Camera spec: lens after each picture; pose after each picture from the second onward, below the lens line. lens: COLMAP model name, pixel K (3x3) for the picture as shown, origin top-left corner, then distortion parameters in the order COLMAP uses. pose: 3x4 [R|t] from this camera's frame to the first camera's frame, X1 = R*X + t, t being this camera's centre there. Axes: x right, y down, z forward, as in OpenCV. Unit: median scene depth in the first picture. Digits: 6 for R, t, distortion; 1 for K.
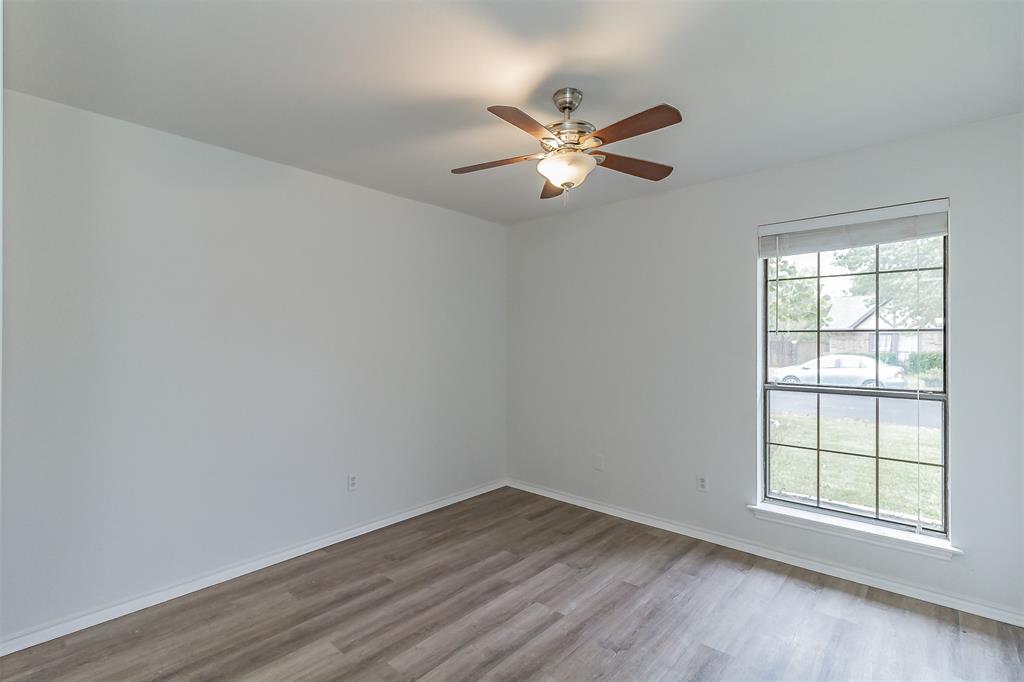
lens RADIAL K [[476.2, 0, 508.6], [0, 476.2, 343.6], [0, 0, 1]] dist [-0.000539, -0.000029]
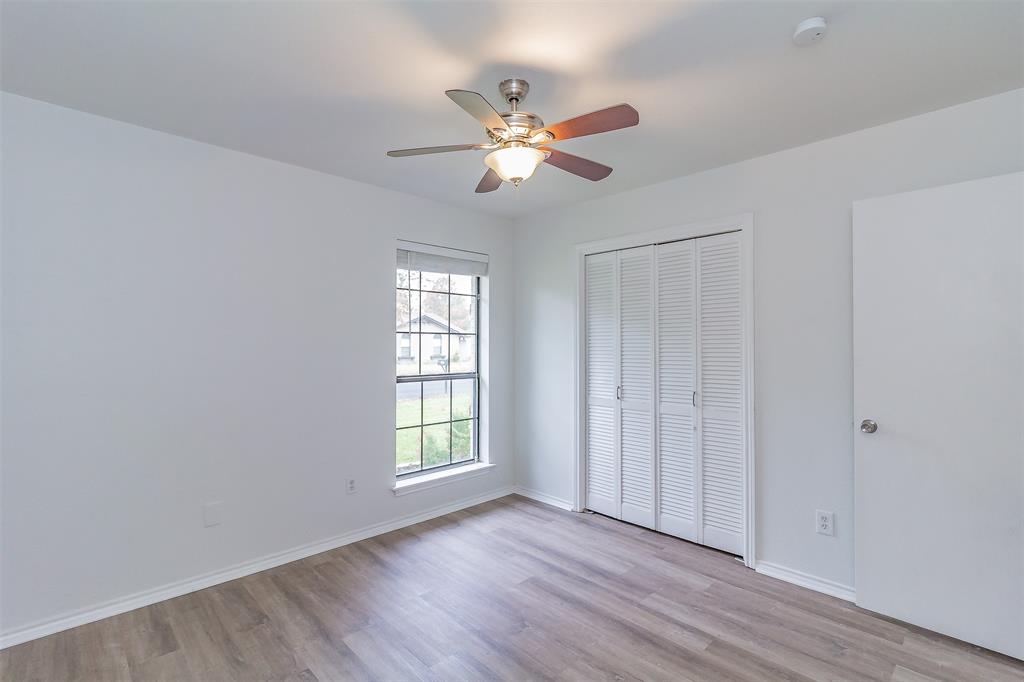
lens RADIAL K [[476.2, 0, 508.6], [0, 476.2, 338.8], [0, 0, 1]] dist [-0.000539, -0.000029]
pose [[0.071778, 0.003096, 0.997416, -0.590153], [-0.001917, 0.999994, -0.002966, -0.006553], [-0.997419, -0.001700, 0.071783, 0.652663]]
